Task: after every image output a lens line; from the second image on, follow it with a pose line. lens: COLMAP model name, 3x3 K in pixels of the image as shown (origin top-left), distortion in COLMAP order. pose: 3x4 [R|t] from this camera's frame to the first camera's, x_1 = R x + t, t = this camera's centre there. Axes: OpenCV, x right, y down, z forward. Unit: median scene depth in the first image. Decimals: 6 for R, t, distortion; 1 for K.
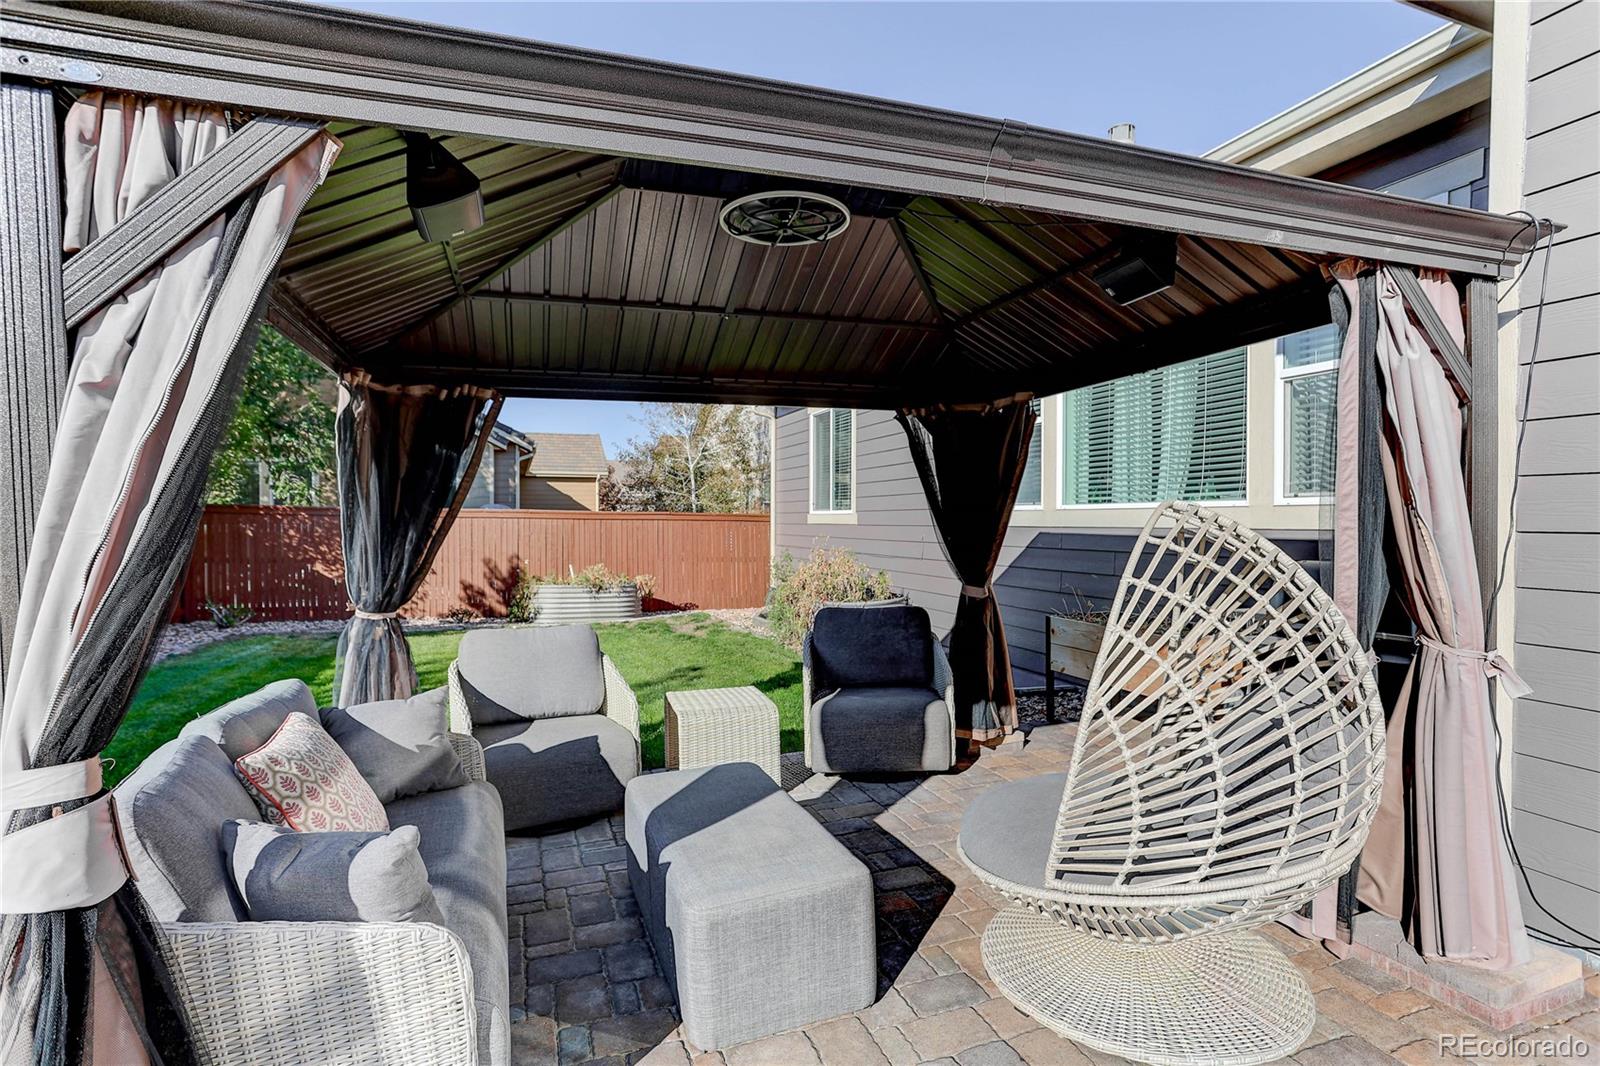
lens RADIAL K [[790.5, 0, 805.3], [0, 790.5, 532.0], [0, 0, 1]] dist [-0.043394, 0.022668]
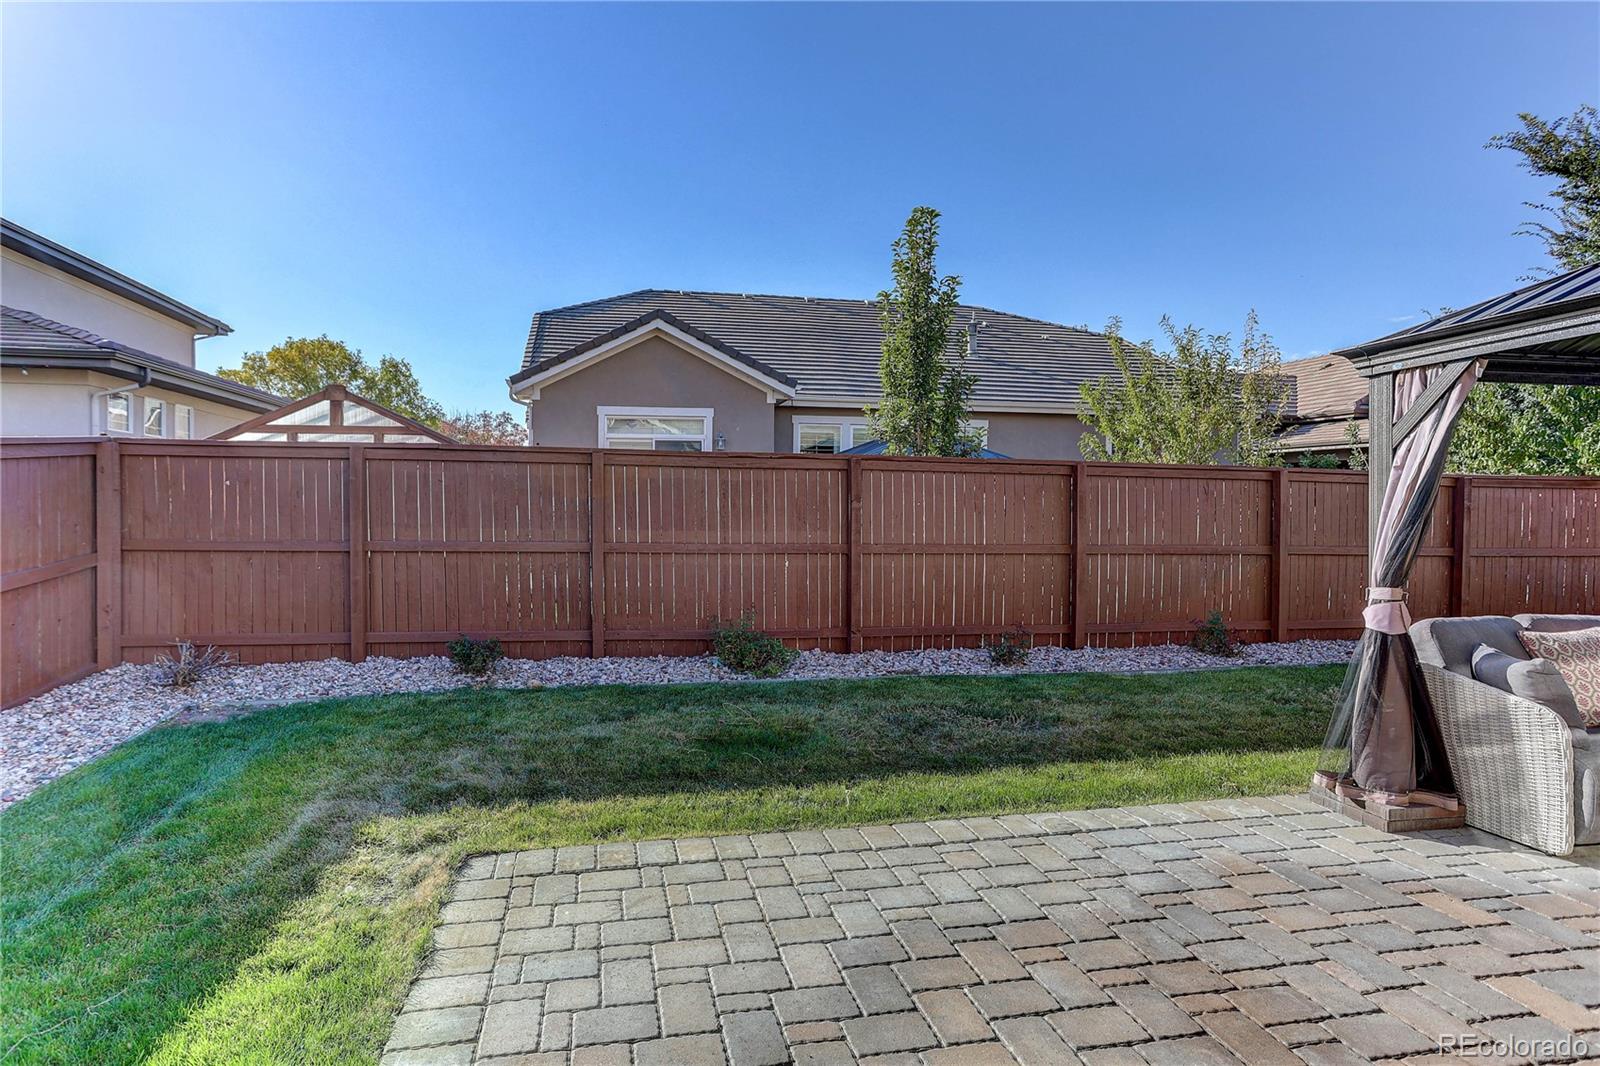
lens RADIAL K [[790.5, 0, 745.9], [0, 790.5, 513.1], [0, 0, 1]] dist [-0.043394, 0.022668]
pose [[-0.177166, 0.022451, -0.983925, 1.945723], [-0.019178, 0.999471, 0.026259, -0.025766], [0.983994, 0.023522, -0.176641, -0.756185]]
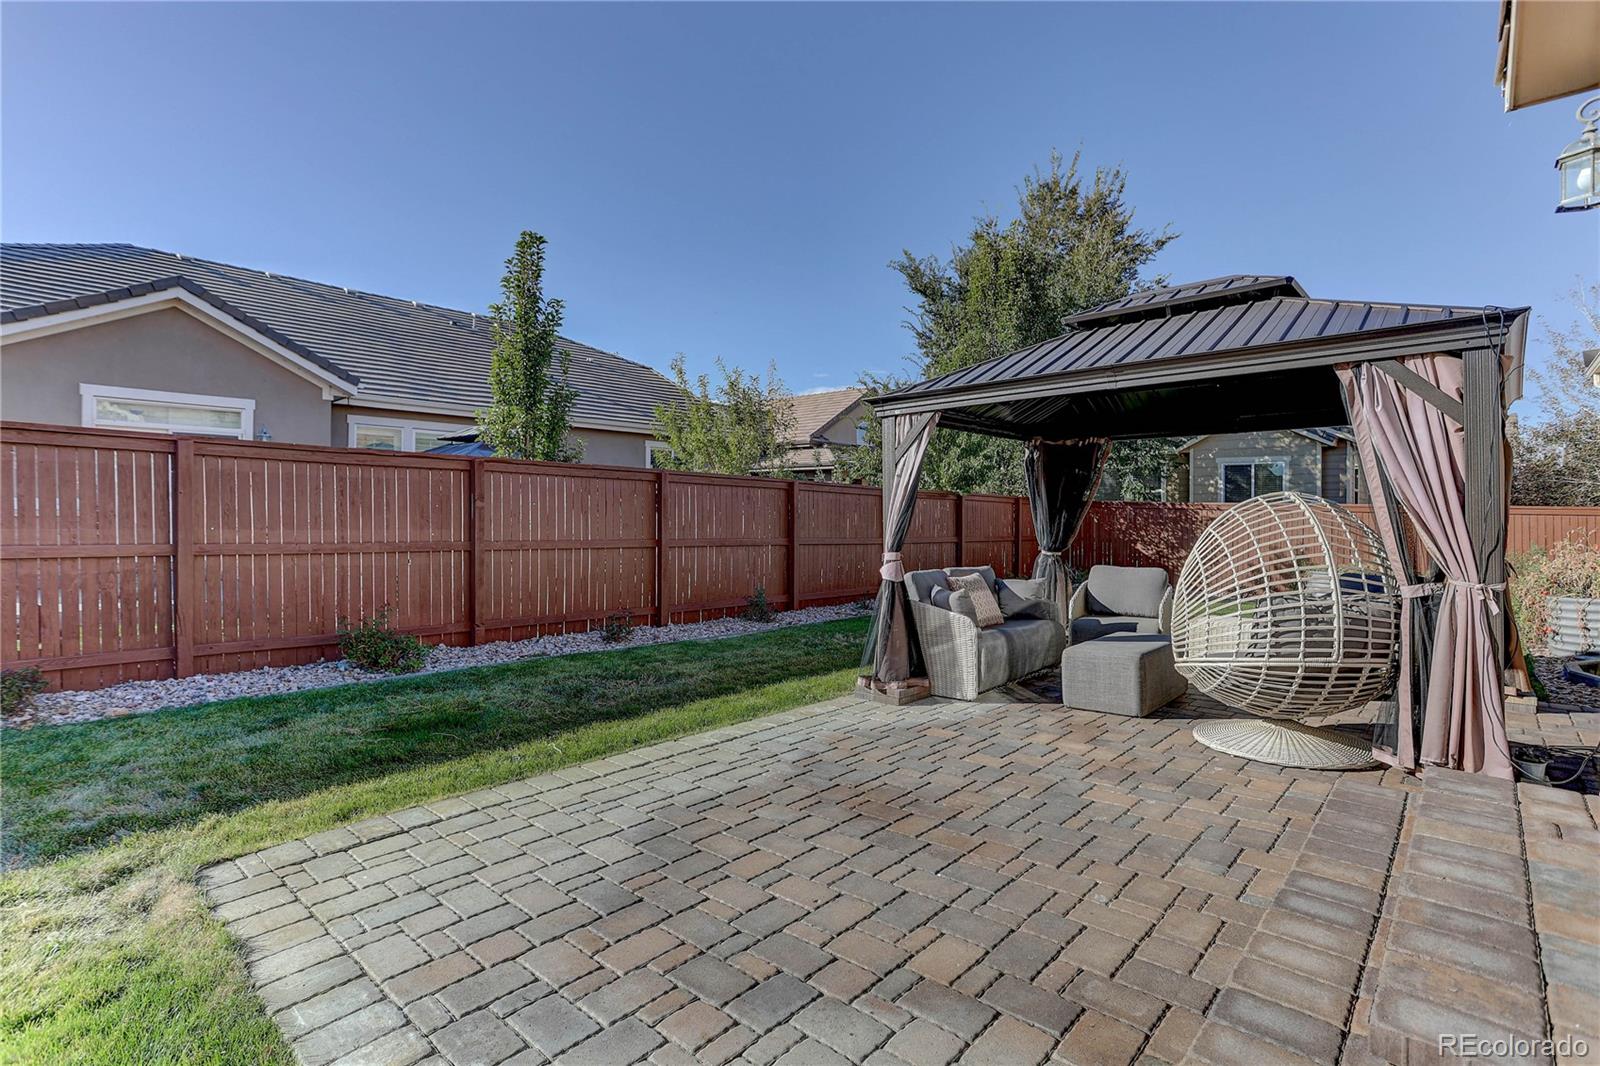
lens RADIAL K [[790.5, 0, 775.6], [0, 790.5, 515.7], [0, 0, 1]] dist [-0.043394, 0.022668]
pose [[0.458254, 0.007761, -0.888787, 2.376999], [-0.022132, 0.999751, -0.002682, 0.073323], [0.888545, 0.020900, 0.458312, -1.479709]]
